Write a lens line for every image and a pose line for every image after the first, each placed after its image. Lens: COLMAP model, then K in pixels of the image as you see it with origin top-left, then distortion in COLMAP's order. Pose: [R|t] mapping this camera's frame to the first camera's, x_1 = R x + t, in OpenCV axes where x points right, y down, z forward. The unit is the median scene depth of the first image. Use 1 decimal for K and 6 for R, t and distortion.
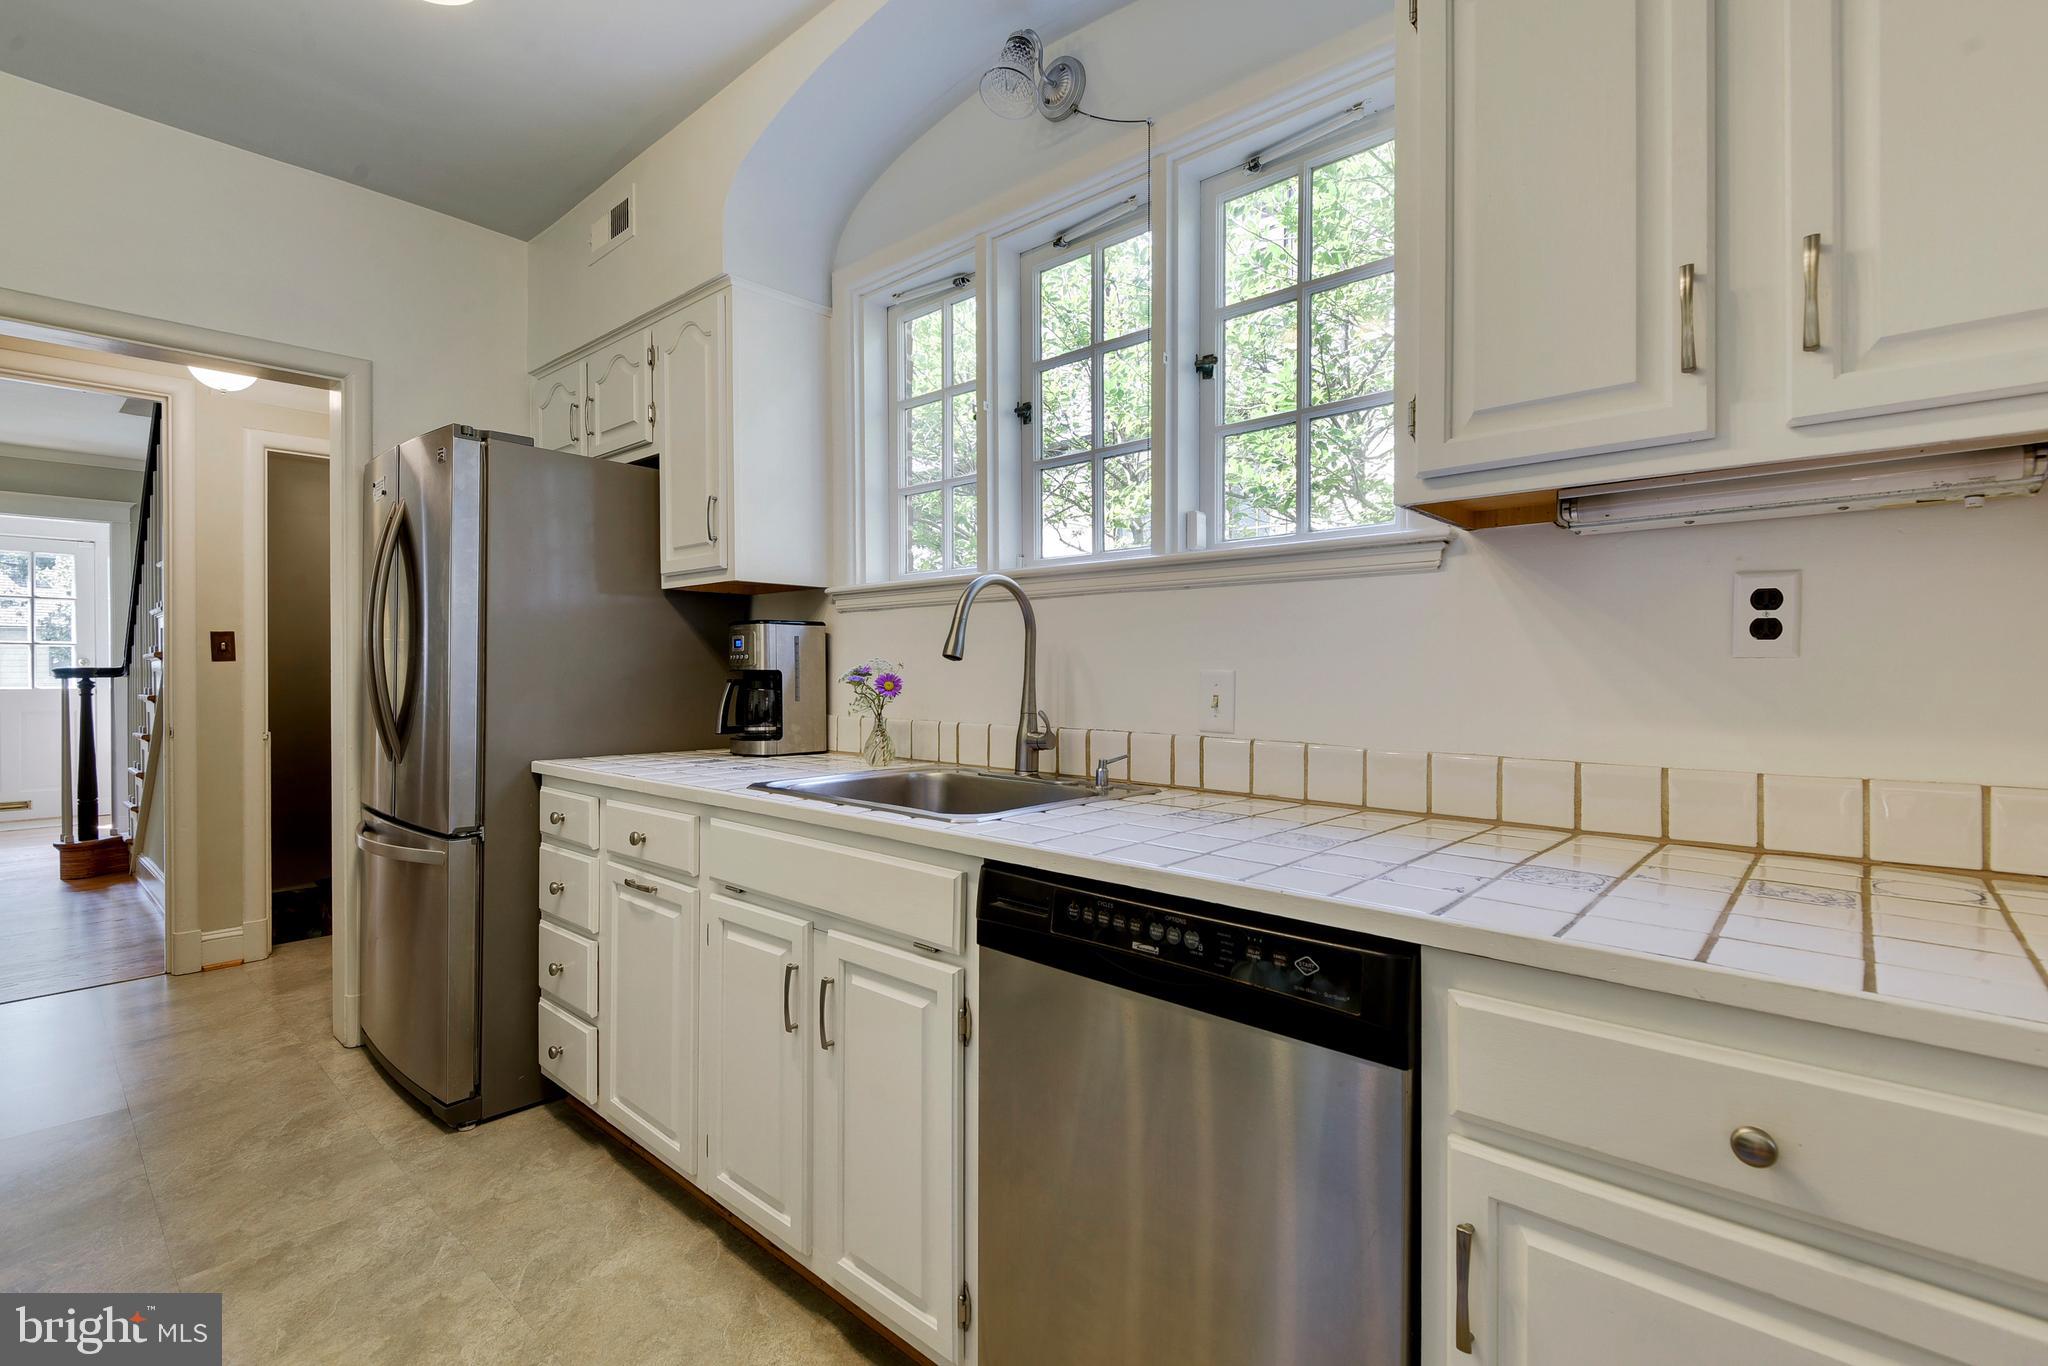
lens RADIAL K [[939.6, 0, 1036.6], [0, 939.6, 675.6], [0, 0, 1]] dist [0.008677, -0.001474]
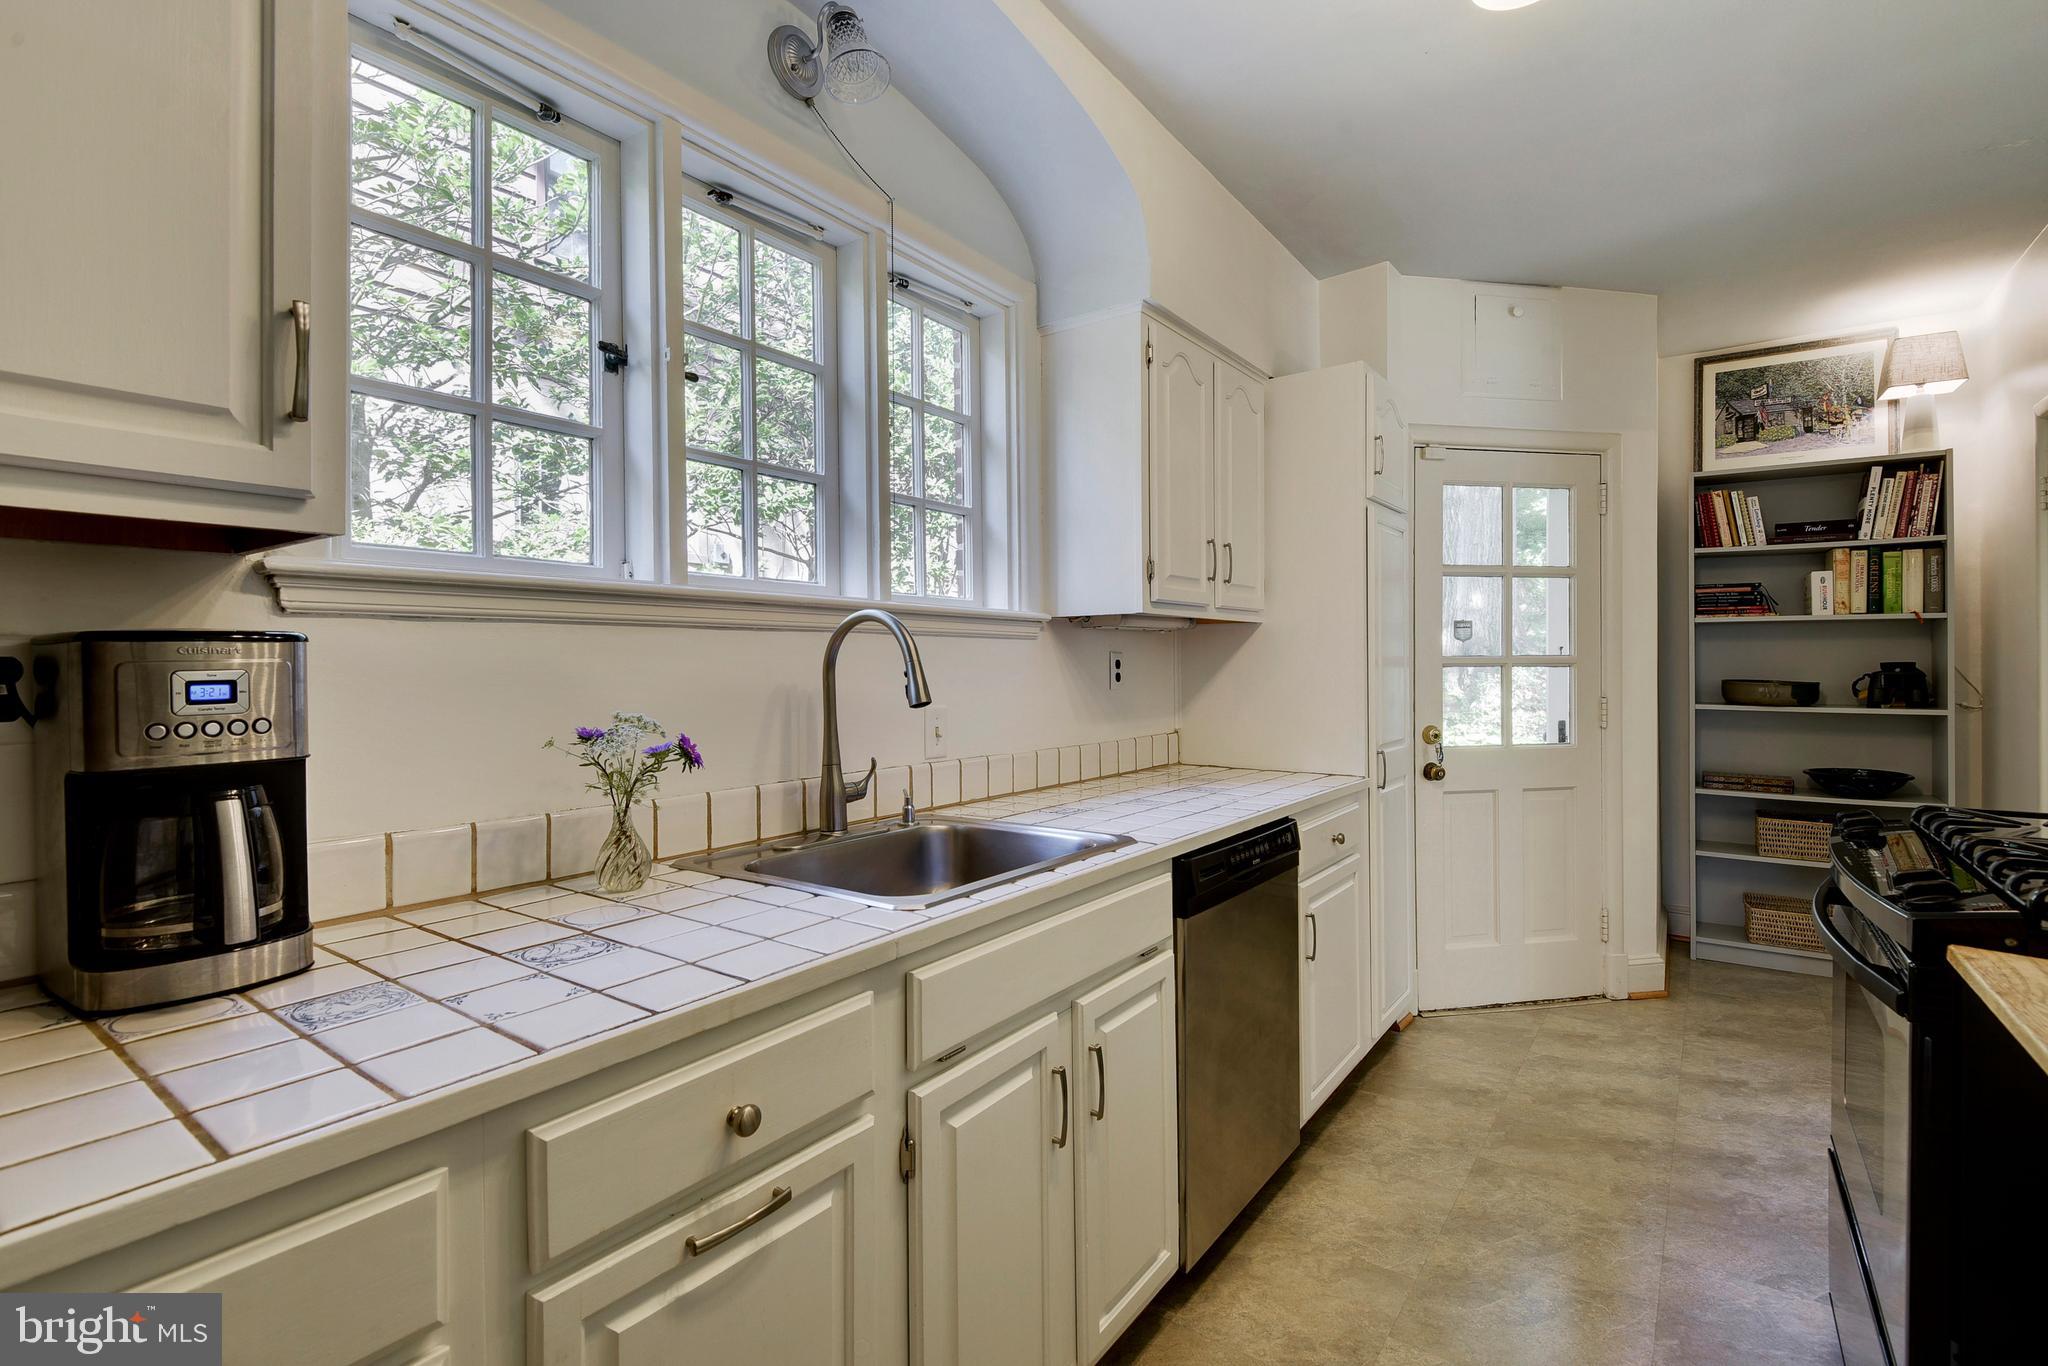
lens RADIAL K [[939.6, 0, 1024.8], [0, 939.6, 664.8], [0, 0, 1]] dist [0.008677, -0.001474]
pose [[-0.109092, 0.001403, 0.994031, -1.011752], [0.012453, 0.999922, -0.000045, -0.056937], [-0.993954, 0.012373, -0.109101, 1.017715]]
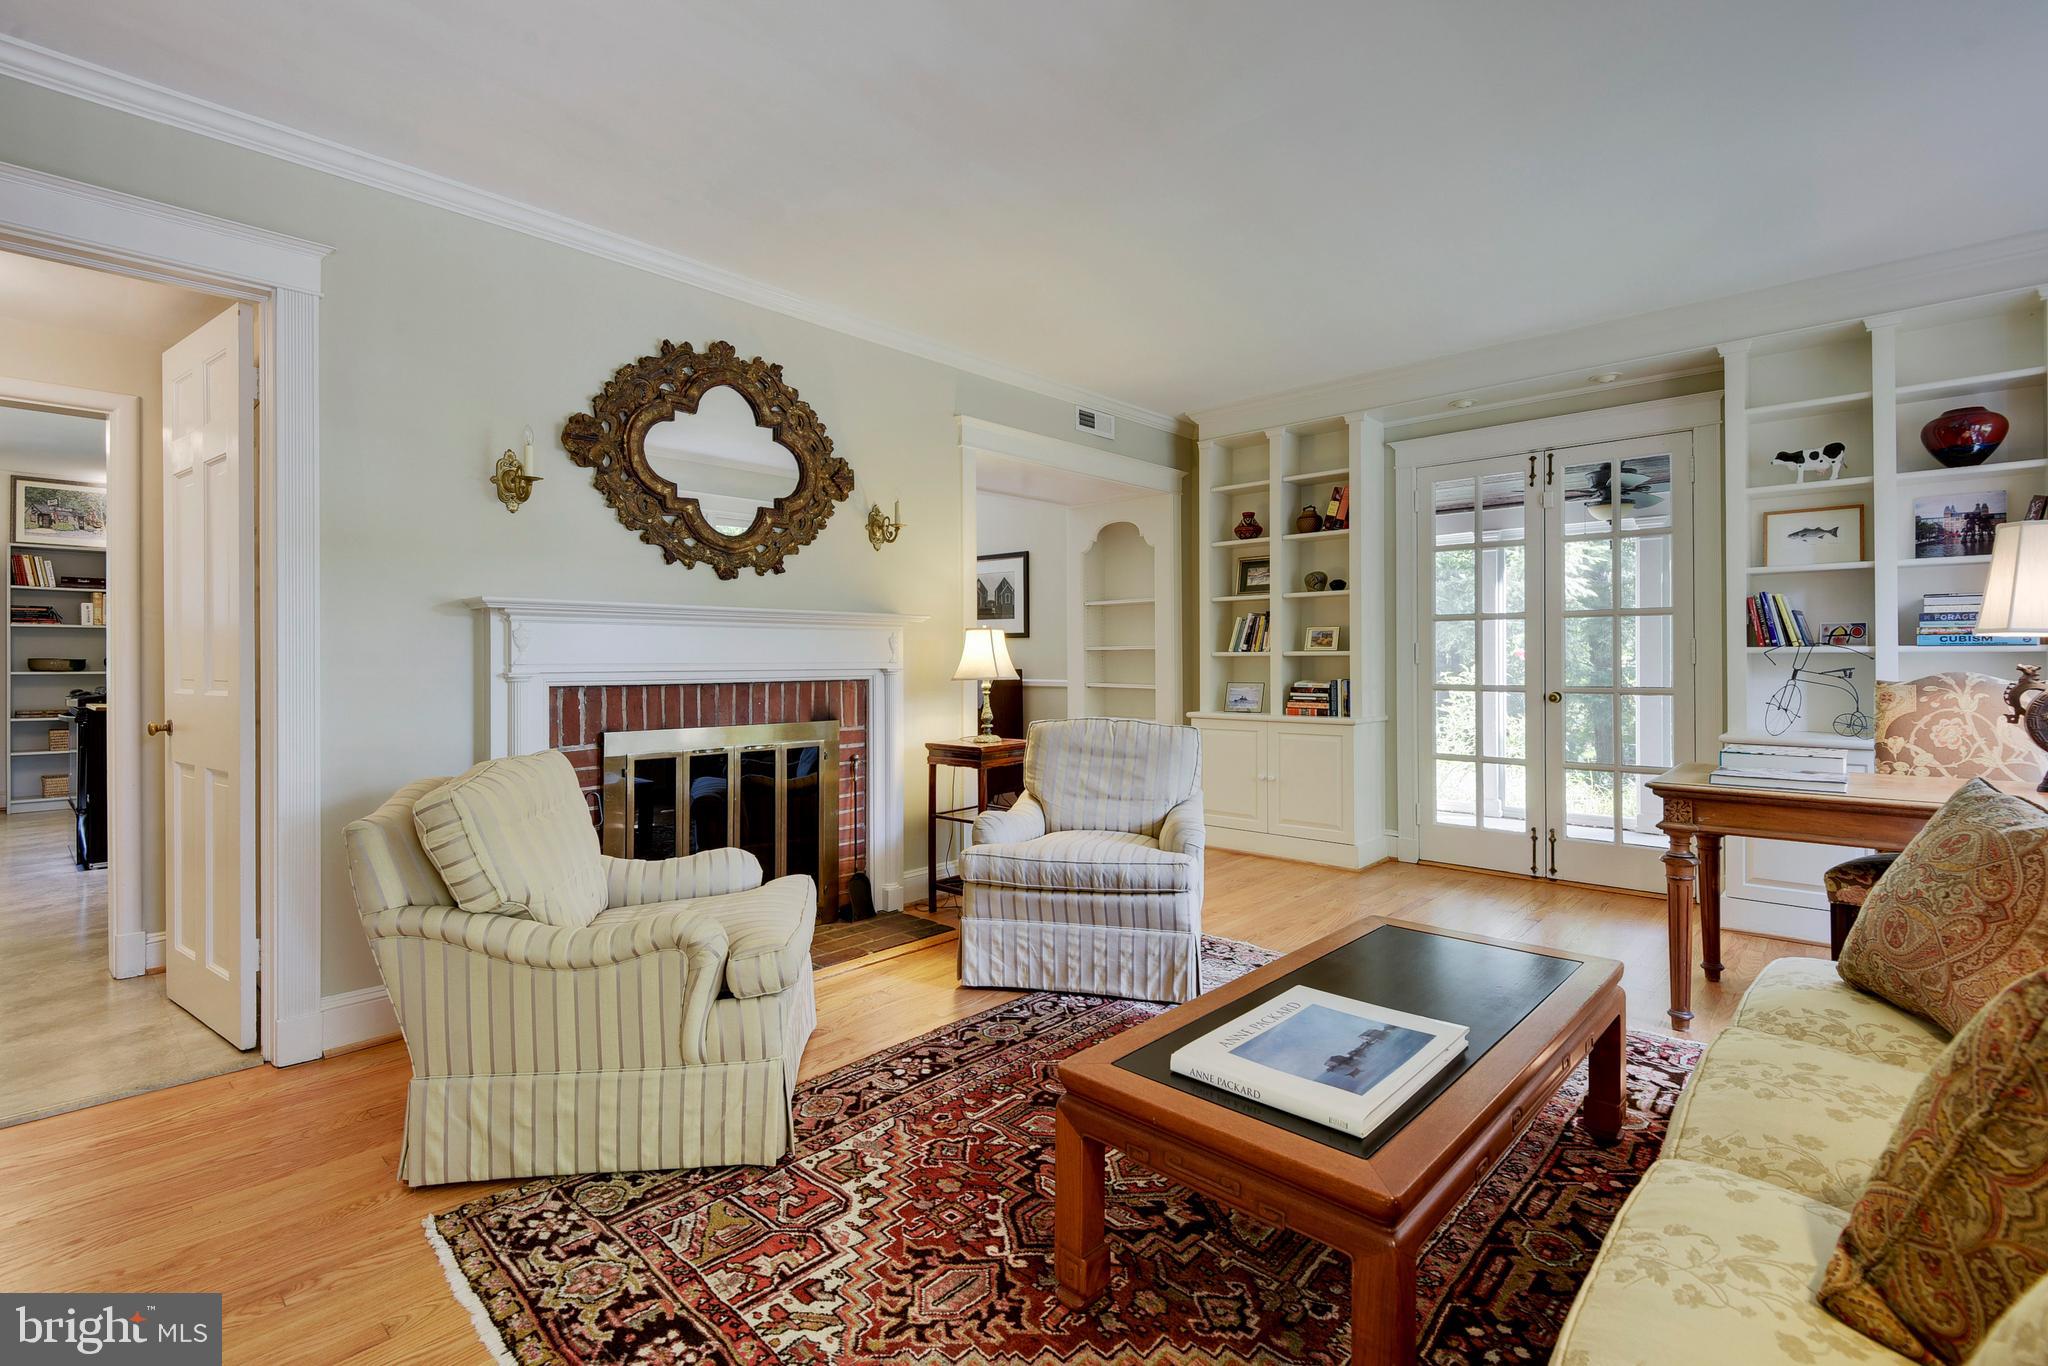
lens RADIAL K [[939.6, 0, 1016.8], [0, 939.6, 667.3], [0, 0, 1]] dist [0.008677, -0.001474]
pose [[-0.999720, -0.002368, 0.023562, -1.736215], [-0.002141, 0.999951, 0.009671, -0.041703], [-0.023584, 0.009618, -0.999676, 1.673363]]
